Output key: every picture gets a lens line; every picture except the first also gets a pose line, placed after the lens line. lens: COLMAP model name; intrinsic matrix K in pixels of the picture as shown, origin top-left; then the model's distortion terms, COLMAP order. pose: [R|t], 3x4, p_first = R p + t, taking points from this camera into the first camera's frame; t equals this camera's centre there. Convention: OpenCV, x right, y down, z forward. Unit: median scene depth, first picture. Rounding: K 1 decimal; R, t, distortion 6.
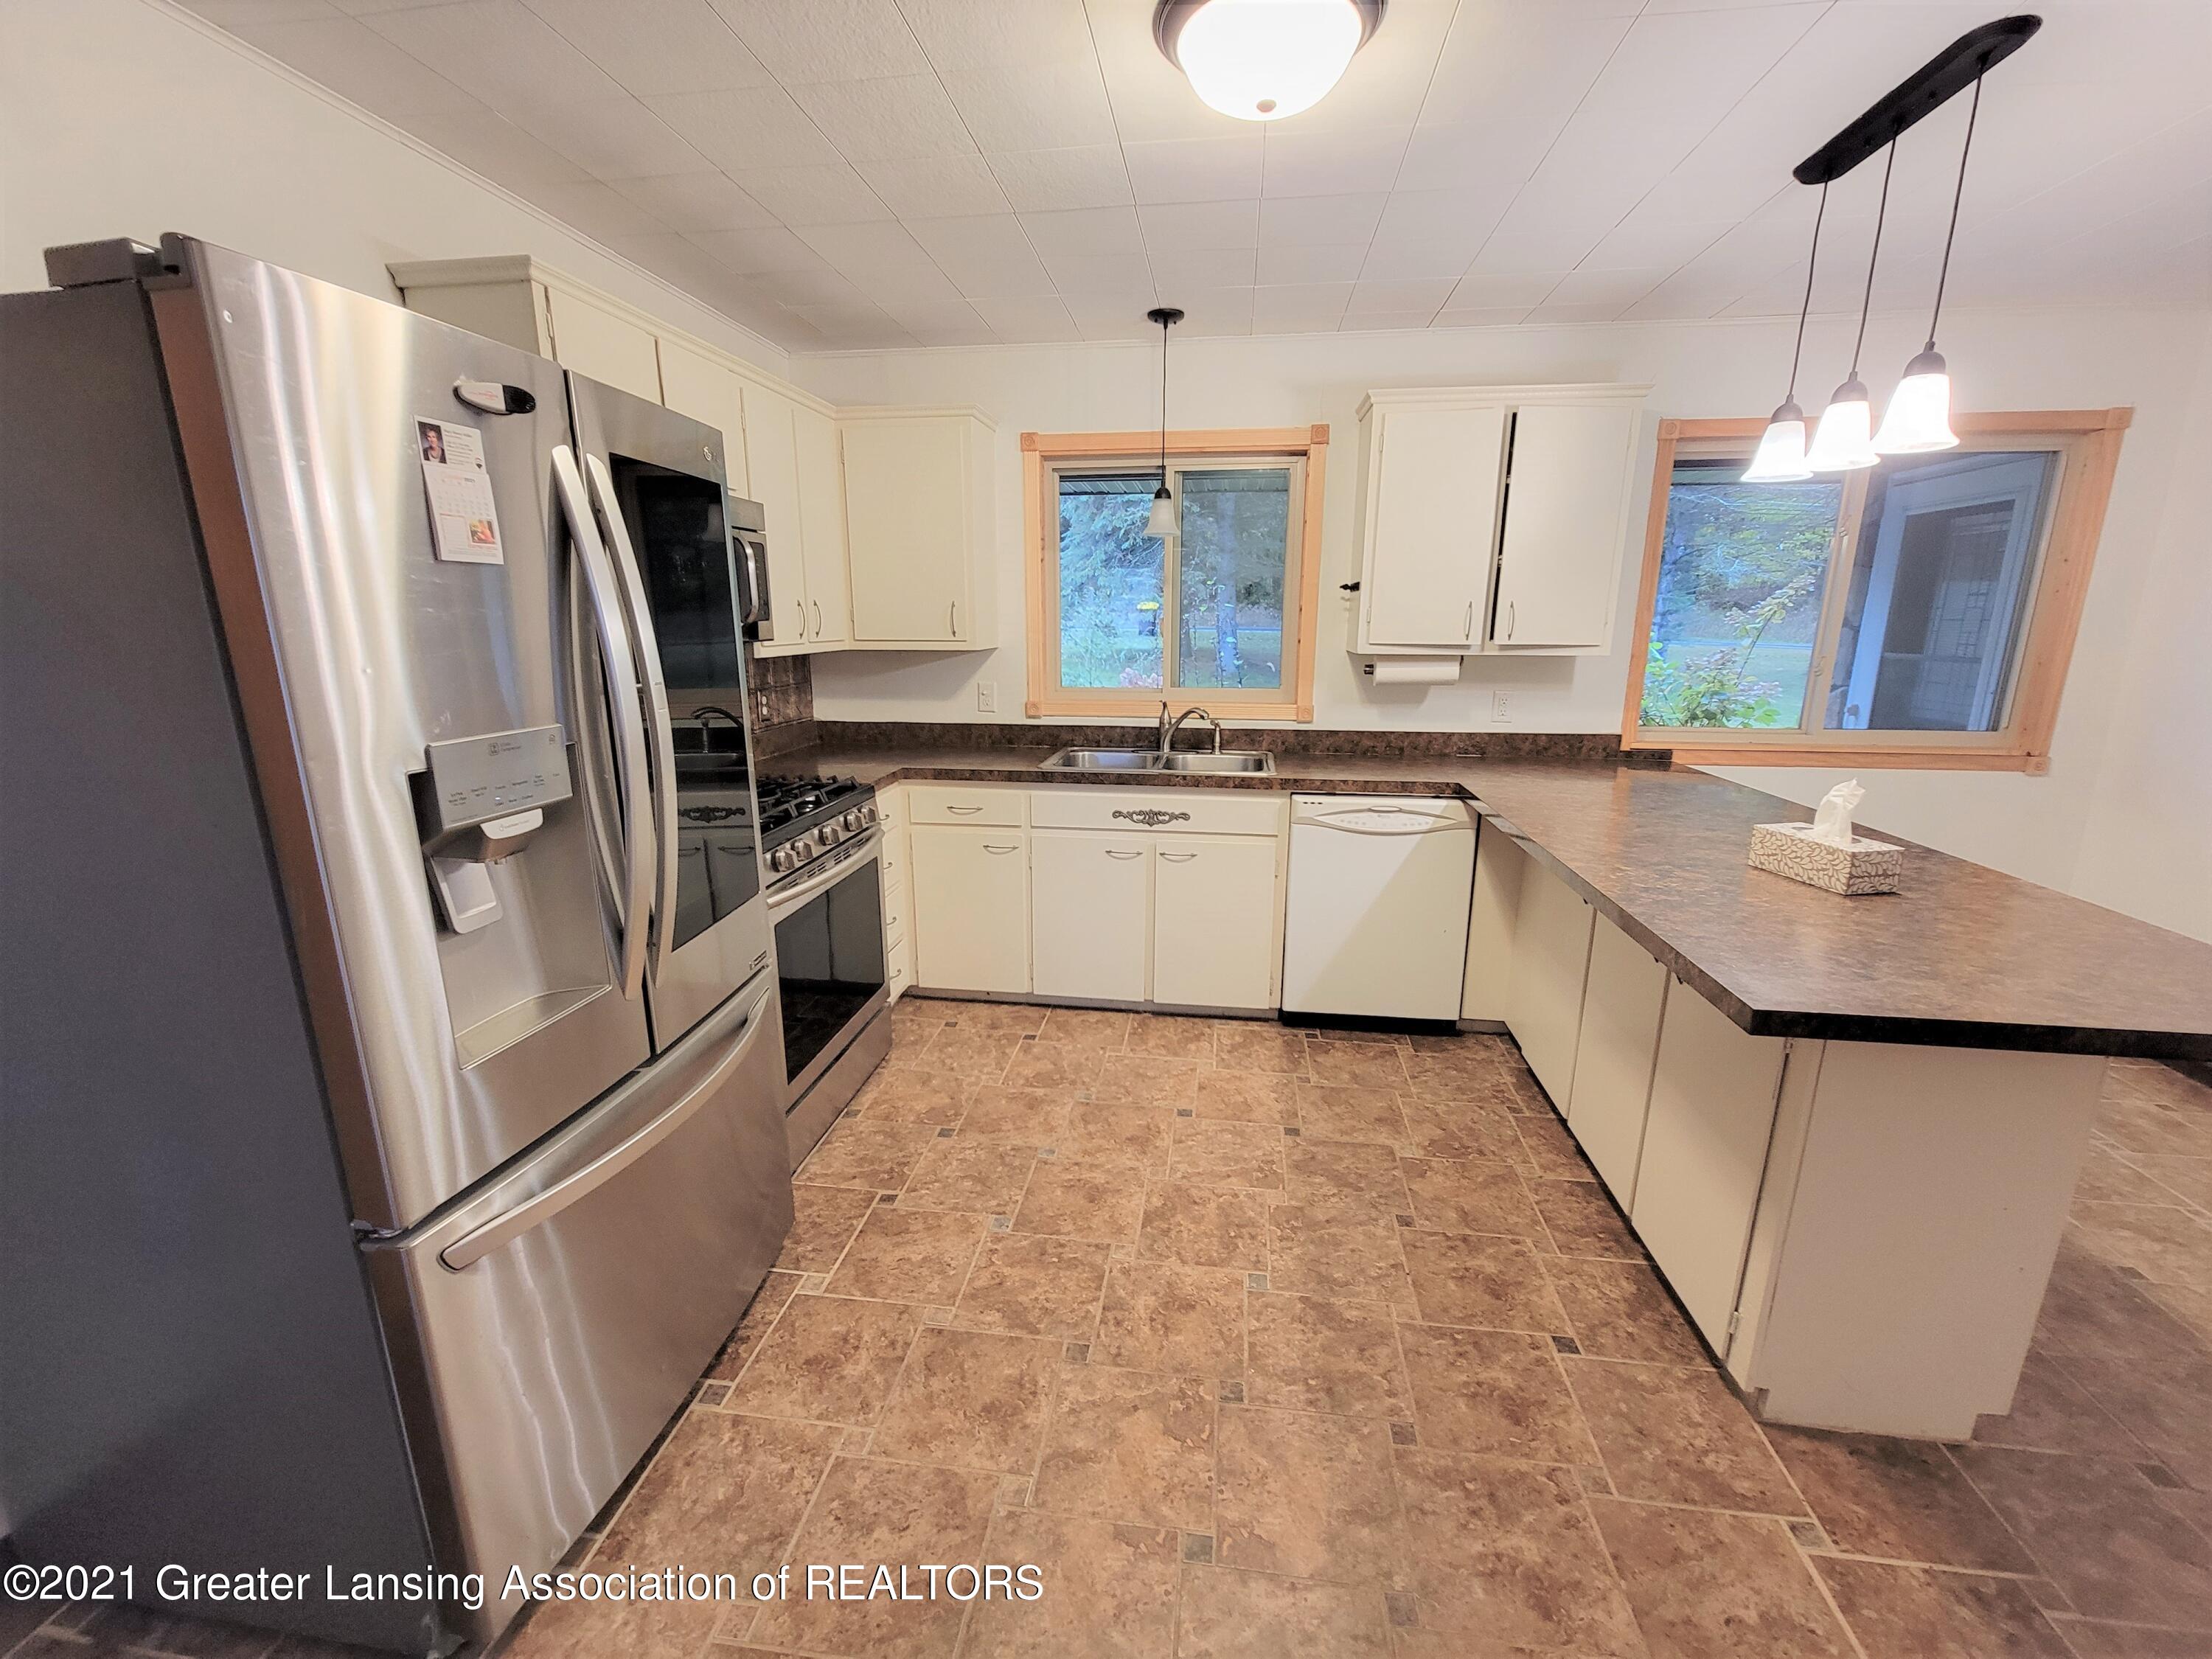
lens RADIAL K [[896.6, 0, 1106.0], [0, 896.6, 829.5], [0, 0, 1]] dist [-0.010572, 0.000988]
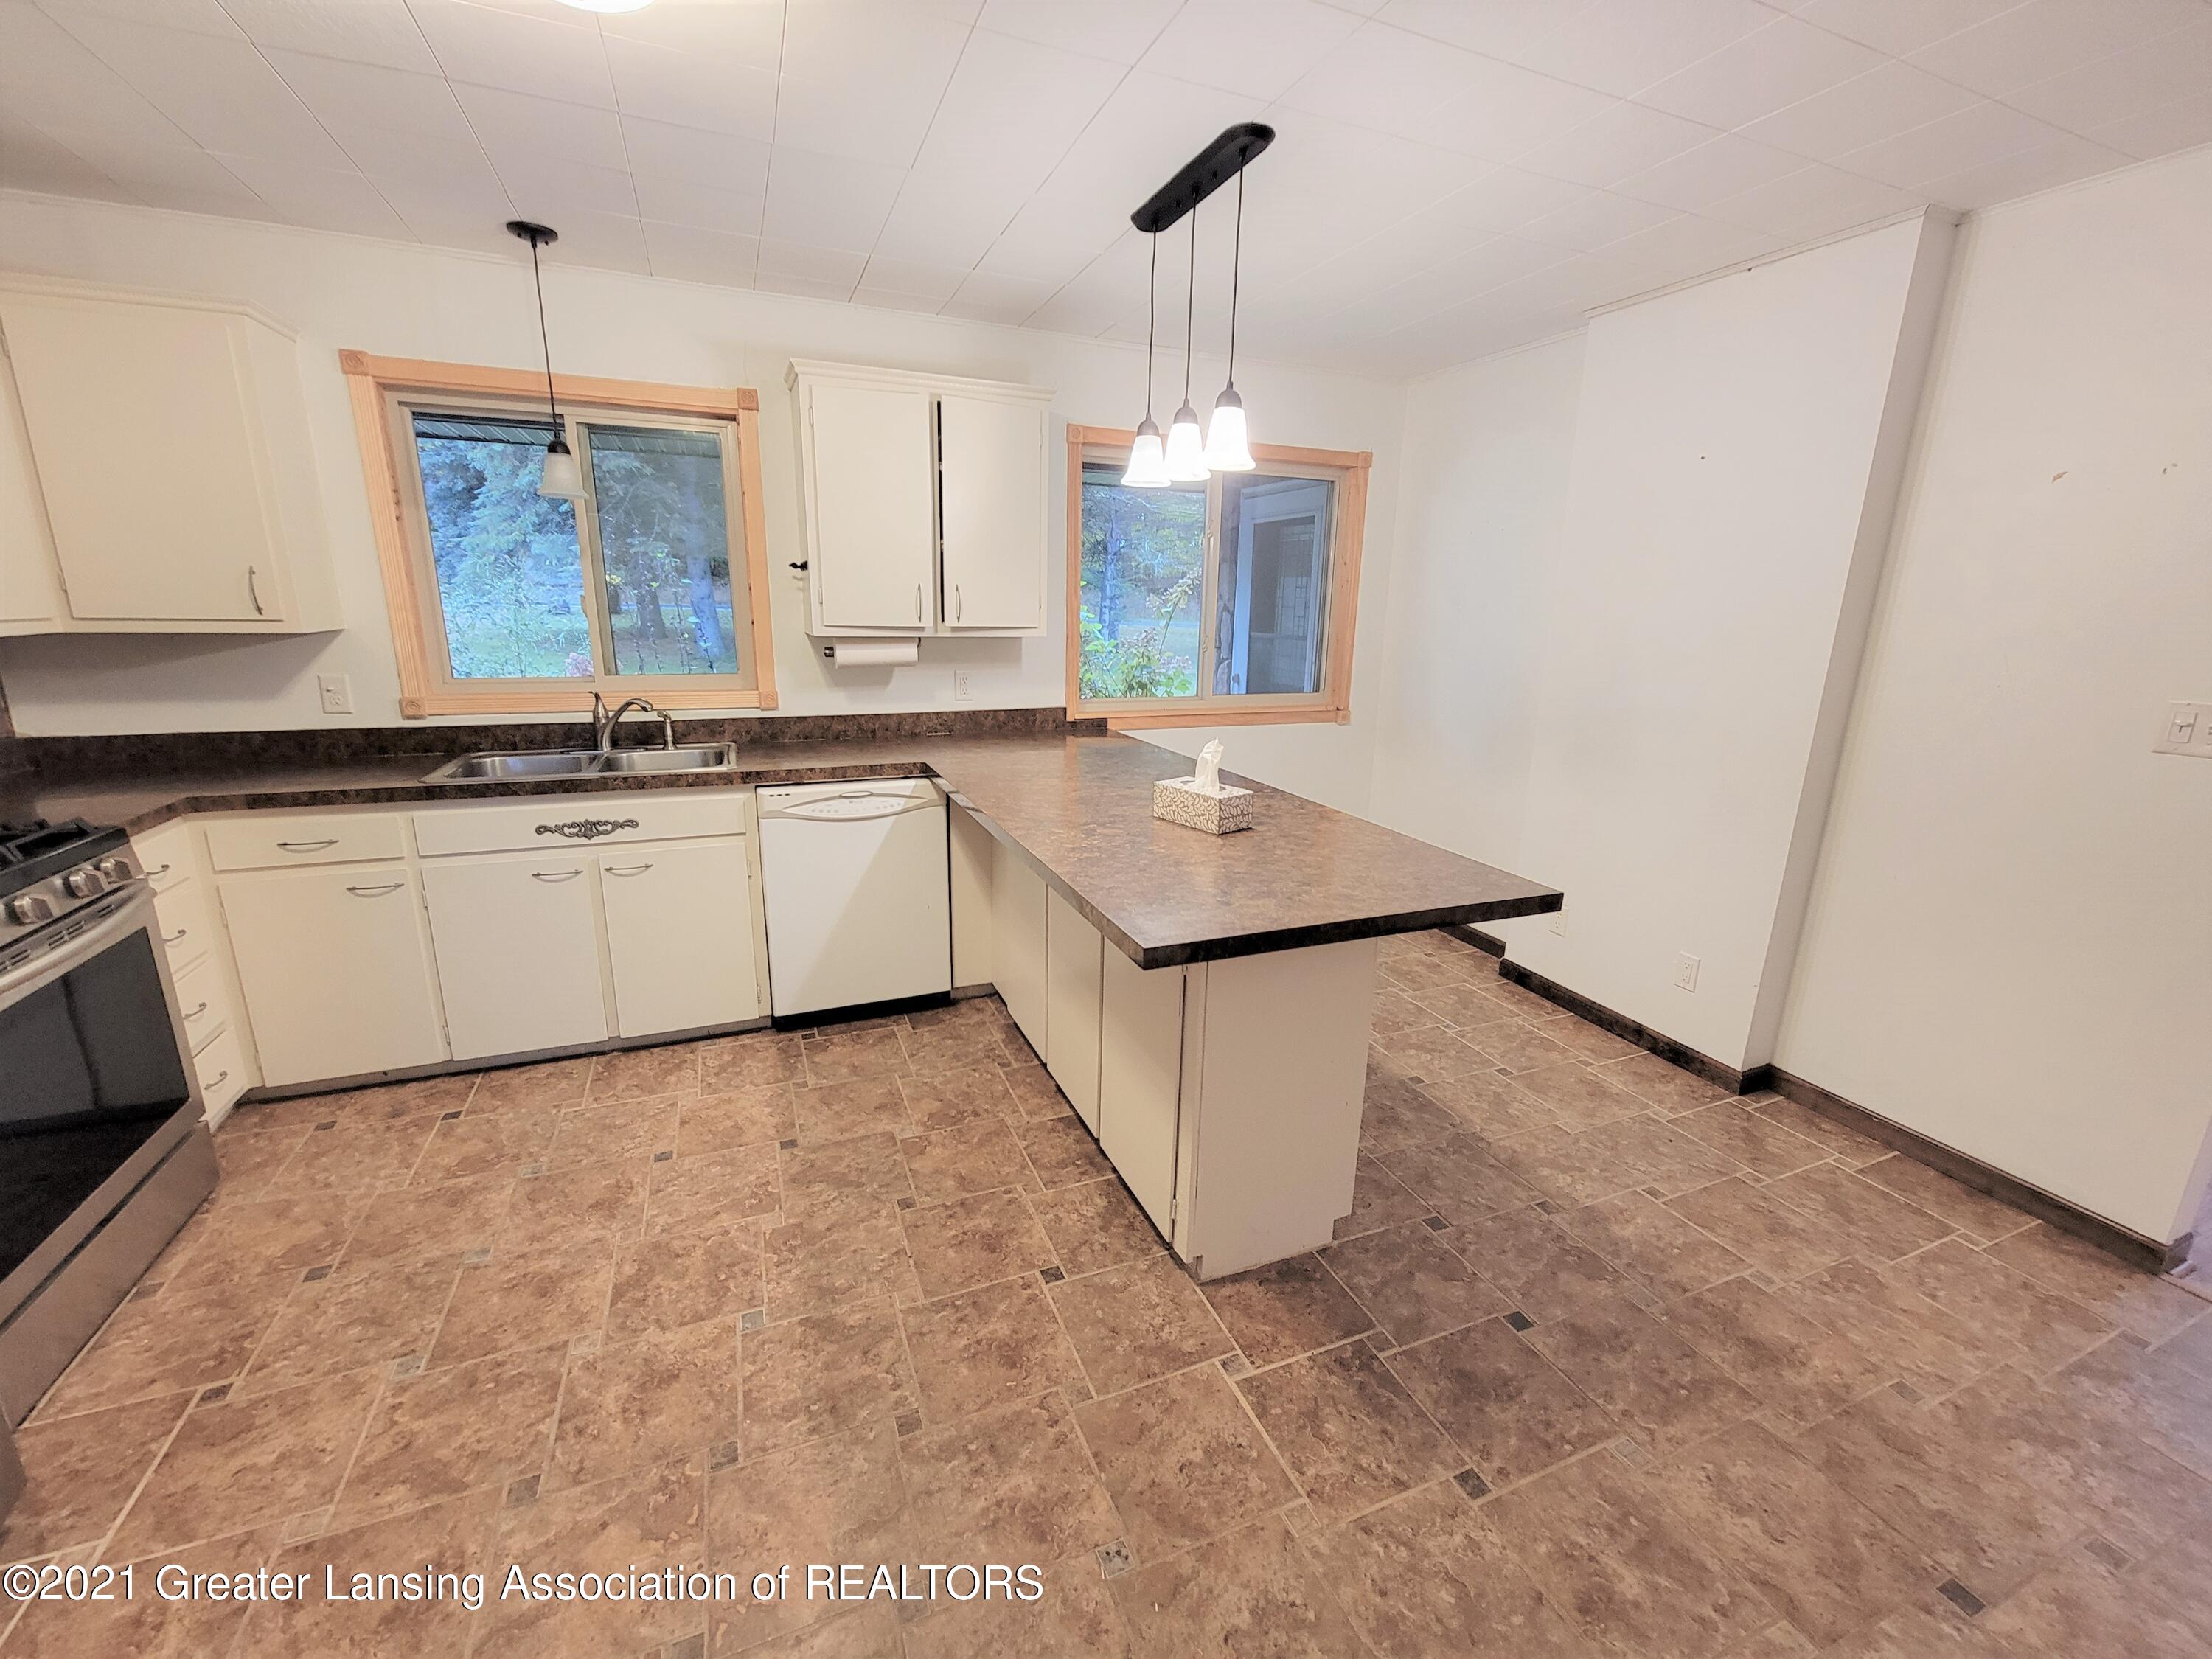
lens RADIAL K [[897.3, 0, 1105.5], [0, 897.3, 824.1], [0, 0, 1]] dist [0.000041, -0.003776]
pose [[0.863847, -0.107677, 0.492112, 0.064478], [0.099445, 0.994116, 0.042955, -0.005732], [-0.493842, 0.011832, 0.869471, 0.006633]]
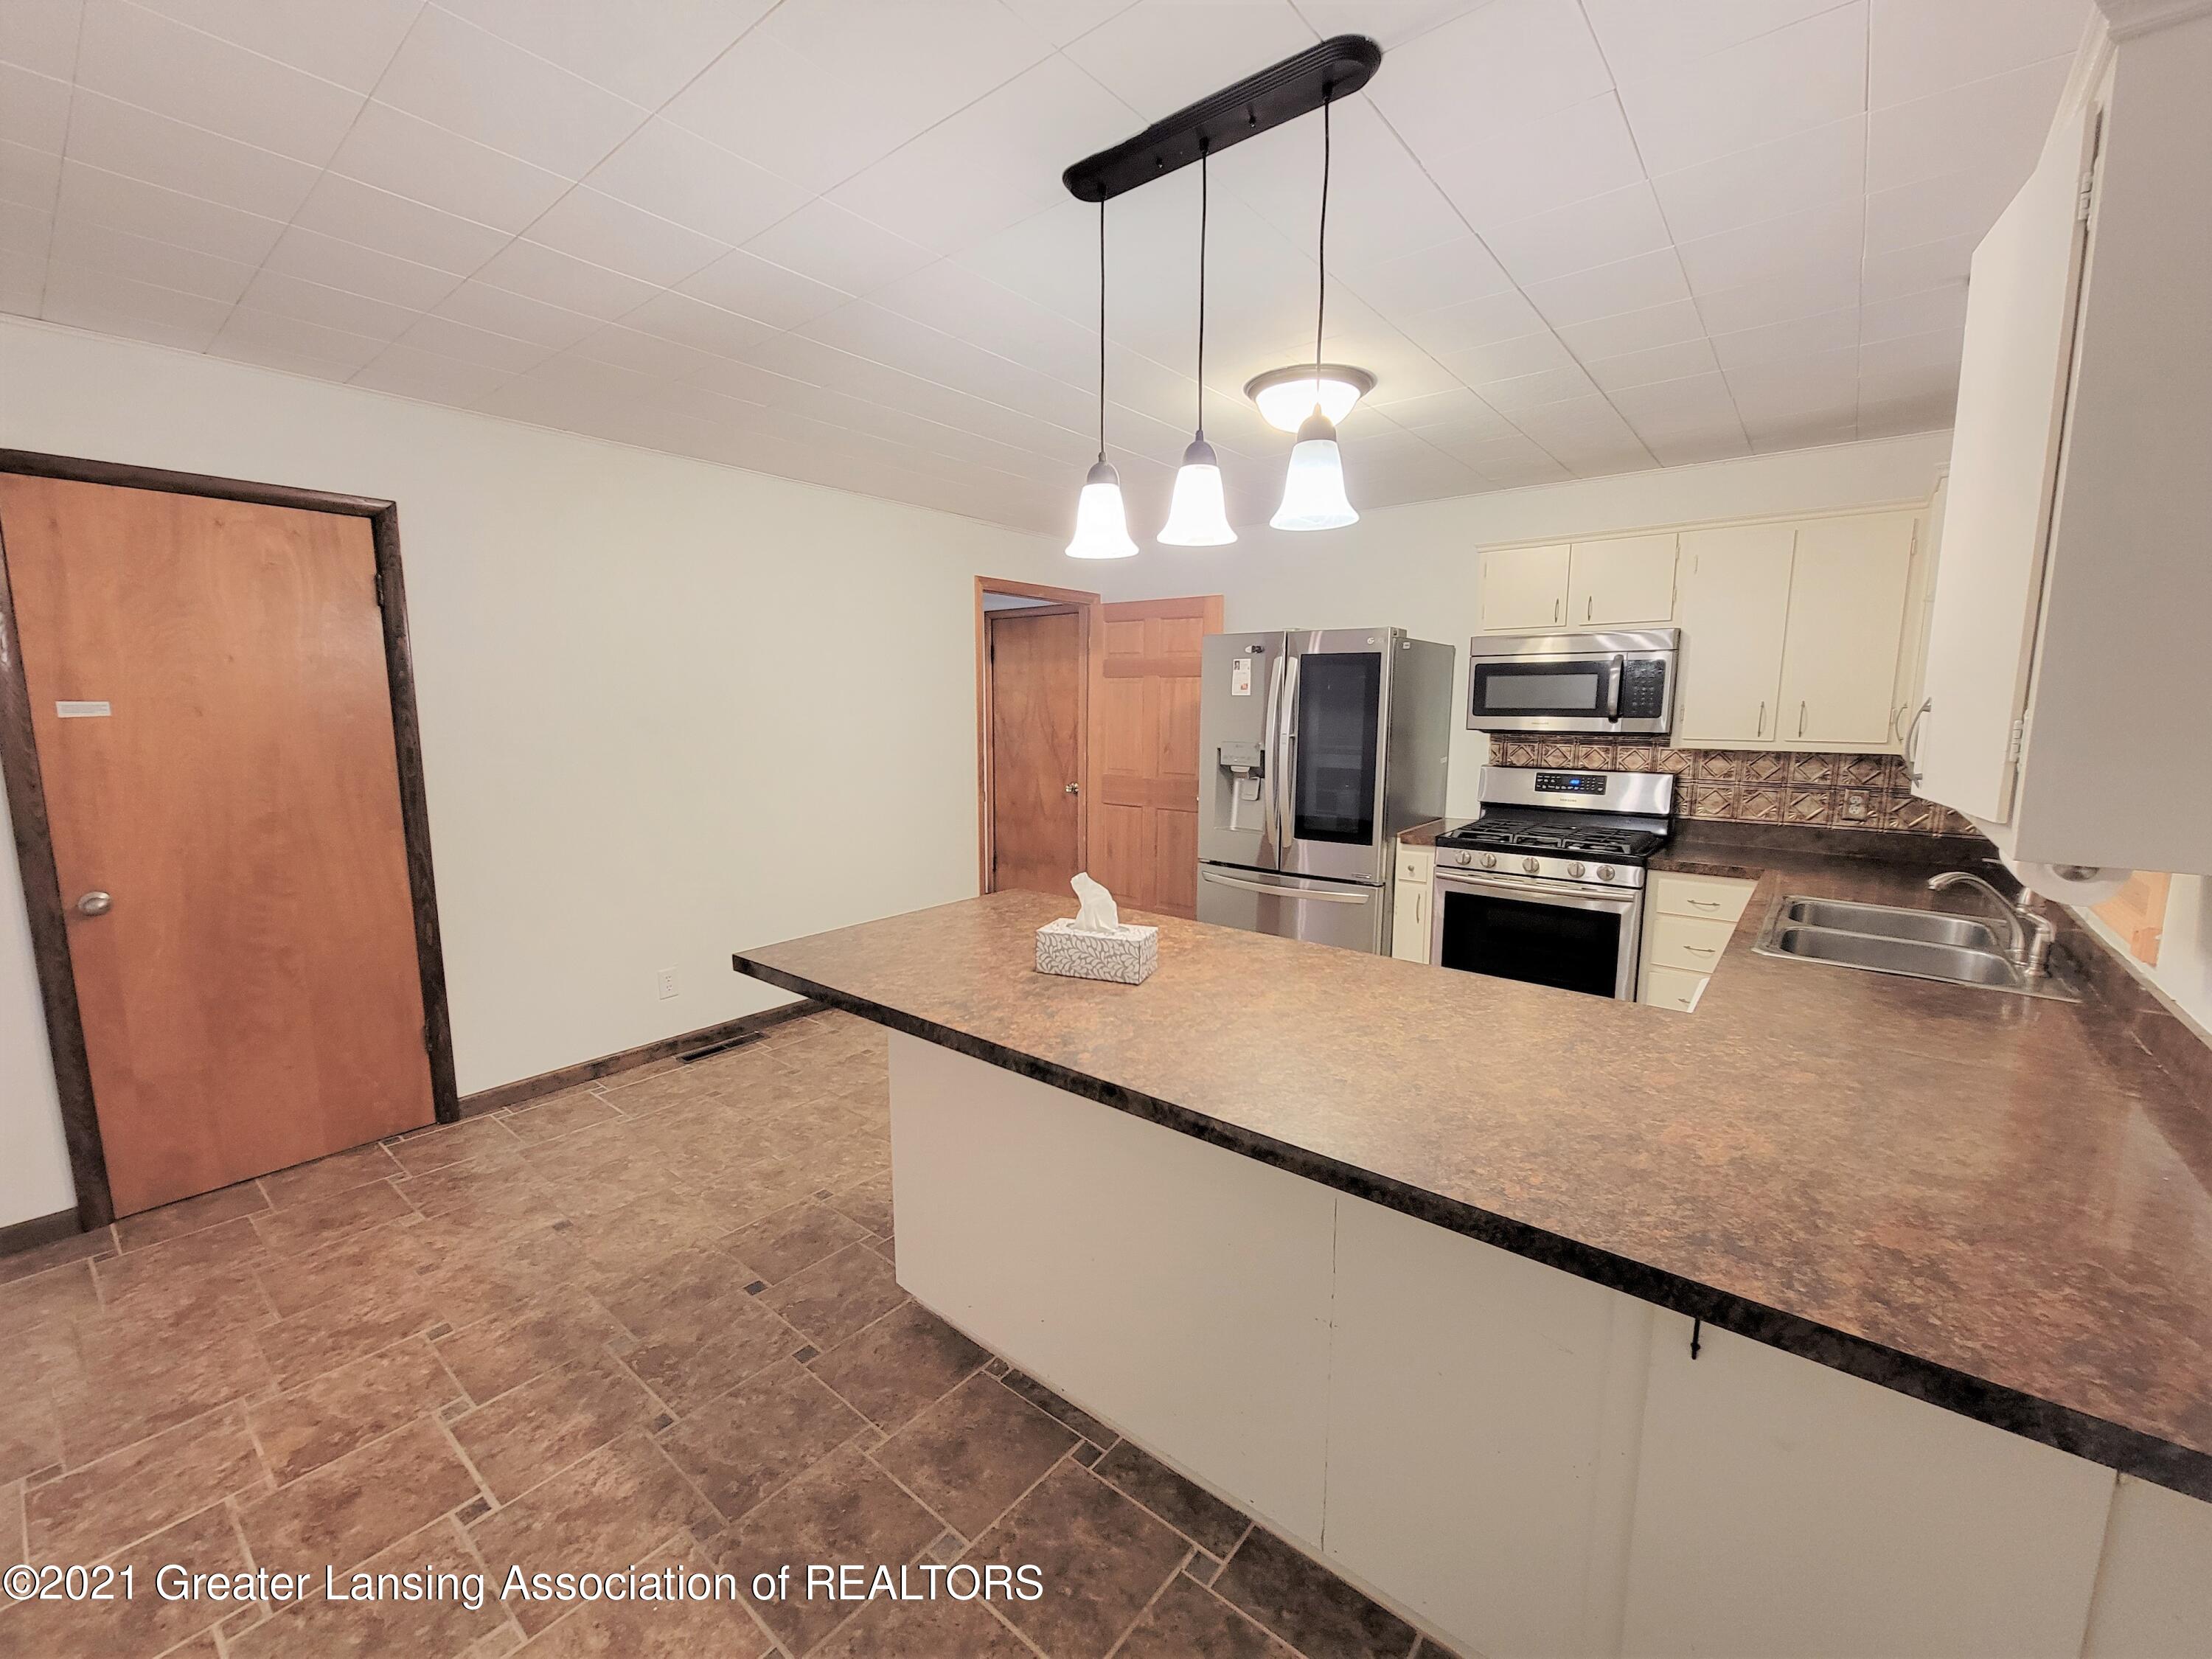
lens RADIAL K [[896.8, 0, 1106.0], [0, 896.8, 829.5], [0, 0, 1]] dist [0.000837, 0.000346]
pose [[-0.513803, 0.116877, -0.849910, 1.183900], [-0.202090, 0.946310, 0.252305, -0.255150], [0.833766, 0.301394, -0.462597, 1.033288]]
